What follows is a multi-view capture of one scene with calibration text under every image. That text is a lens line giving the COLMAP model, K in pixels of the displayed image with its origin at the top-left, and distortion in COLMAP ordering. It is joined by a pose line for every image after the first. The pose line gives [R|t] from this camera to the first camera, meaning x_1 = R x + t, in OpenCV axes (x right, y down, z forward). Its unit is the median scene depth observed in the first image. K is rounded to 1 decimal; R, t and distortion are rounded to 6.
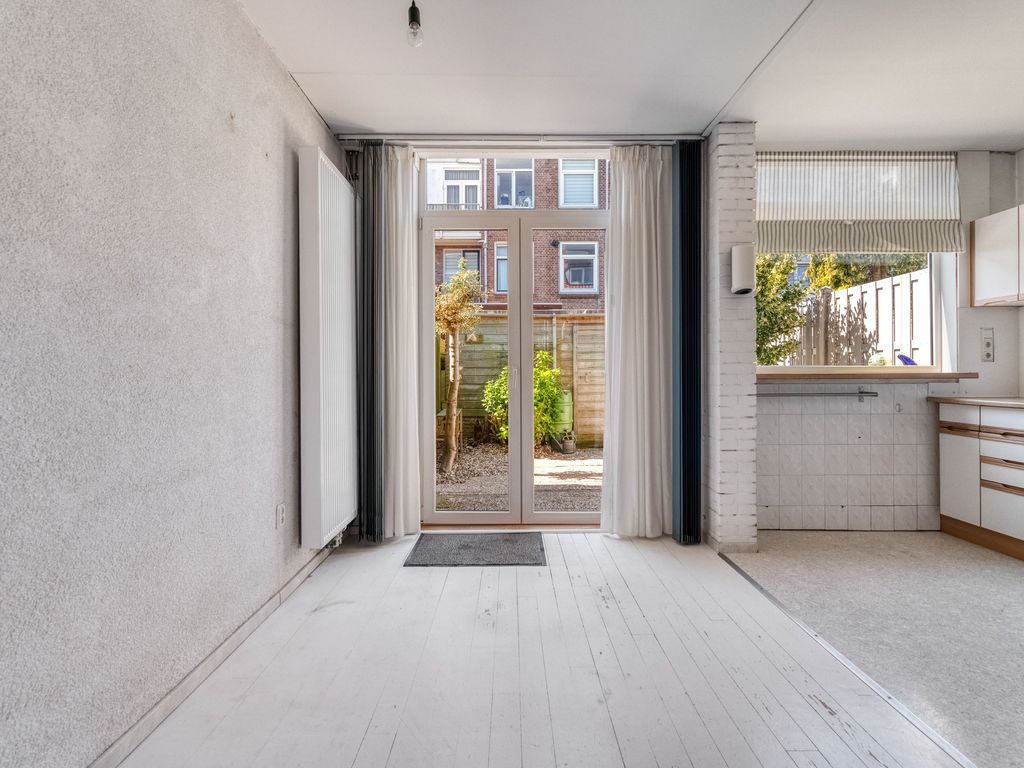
lens RADIAL K [[533.4, 0, 511.8], [0, 533.4, 371.6], [0, 0, 1]] dist [0.001832, 0.000725]
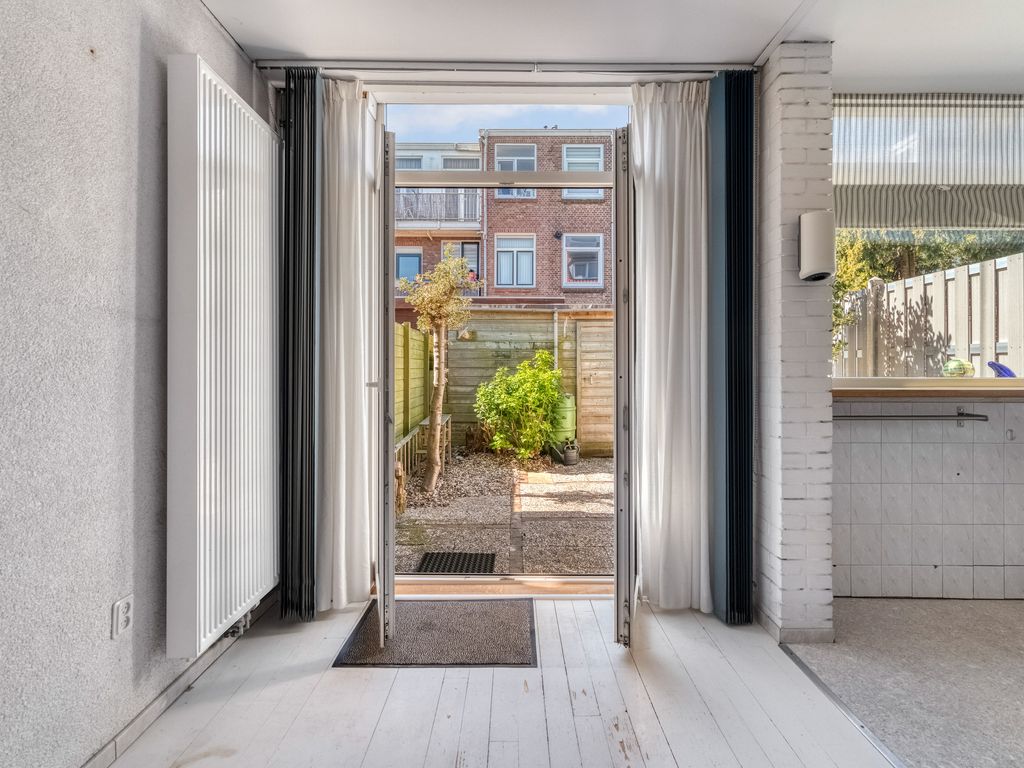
lens RADIAL K [[533.5, 0, 515.2], [0, 533.5, 364.5], [0, 0, 1]] dist [0.001655, 0.000435]
pose [[0.999983, 0.005857, 0.000634, 0.019692], [-0.005854, 0.999974, -0.004103, -0.017100], [-0.000658, 0.004099, 0.999991, 0.175446]]
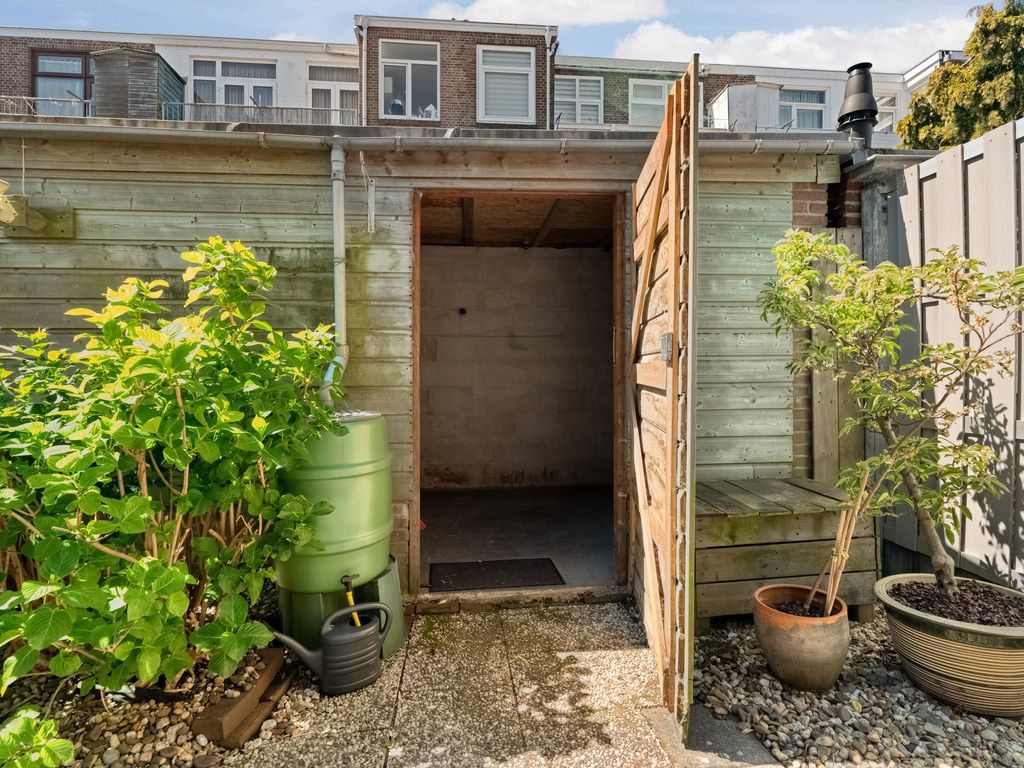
lens RADIAL K [[530.5, 0, 511.0], [0, 530.5, 376.8], [0, 0, 1]] dist [-0.000438, 0.000868]
pose [[0.995505, -0.002476, 0.094676, 0.253841], [0.001585, 0.999954, 0.009488, 0.026347], [-0.094695, -0.009296, 0.995463, 1.261632]]
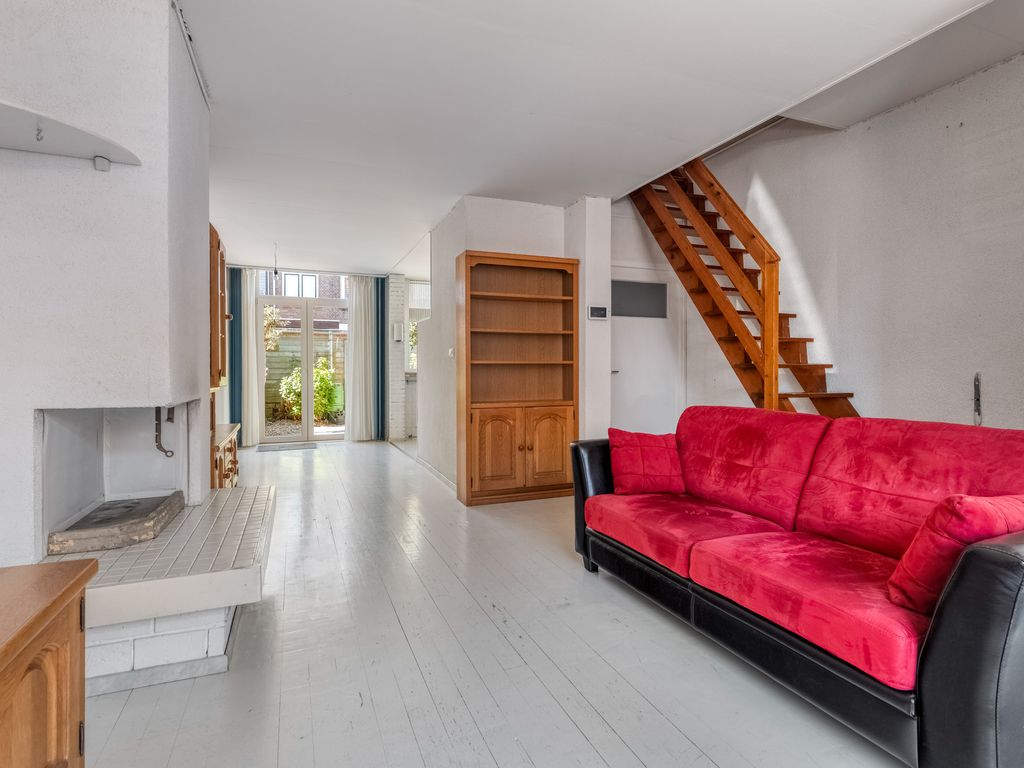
lens RADIAL K [[530.5, 0, 511.0], [0, 530.5, 376.8], [0, 0, 1]] dist [-0.000438, 0.000868]
pose [[0.926835, -0.002603, 0.375459, -0.018974], [-0.001821, 0.999933, 0.011427, -0.002987], [-0.375464, -0.011274, 0.926769, -0.977017]]
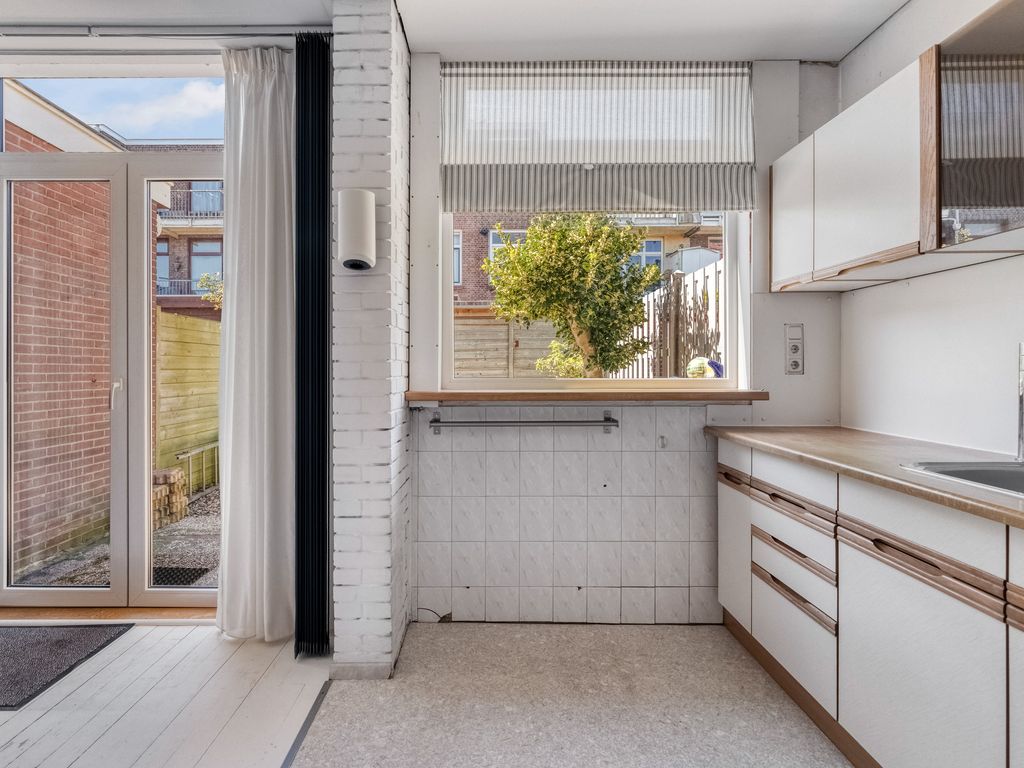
lens RADIAL K [[536.7, 0, 489.2], [0, 536.7, 368.5], [0, 0, 1]] dist [0.001062, 0.000360]
pose [[0.999981, 0.002263, -0.005775, 0.357986], [-0.002238, 0.999988, 0.004464, -0.019634], [0.005785, -0.004451, 0.999973, 0.226123]]
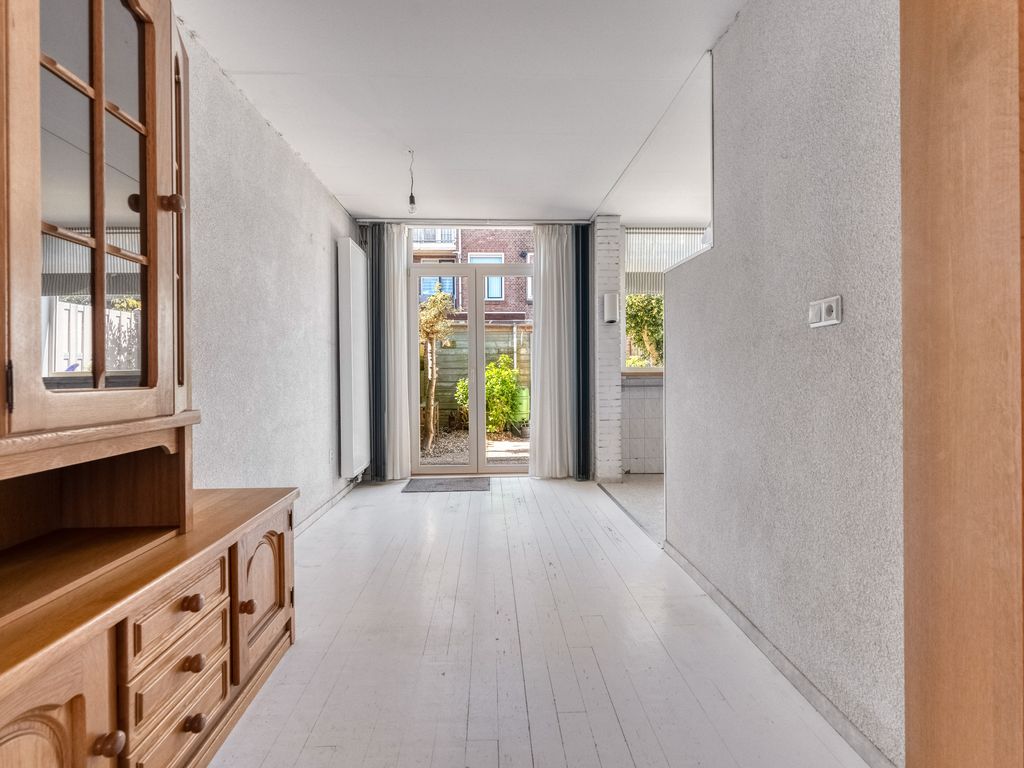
lens RADIAL K [[533.3, 0, 508.8], [0, 533.3, 374.6], [0, 0, 1]] dist [0.000054, 0.000476]
pose [[0.999329, -0.004394, 0.036370, 0.038375], [0.004166, 0.999971, 0.006341, -0.000583], [-0.036397, -0.006185, 0.999318, -0.367433]]
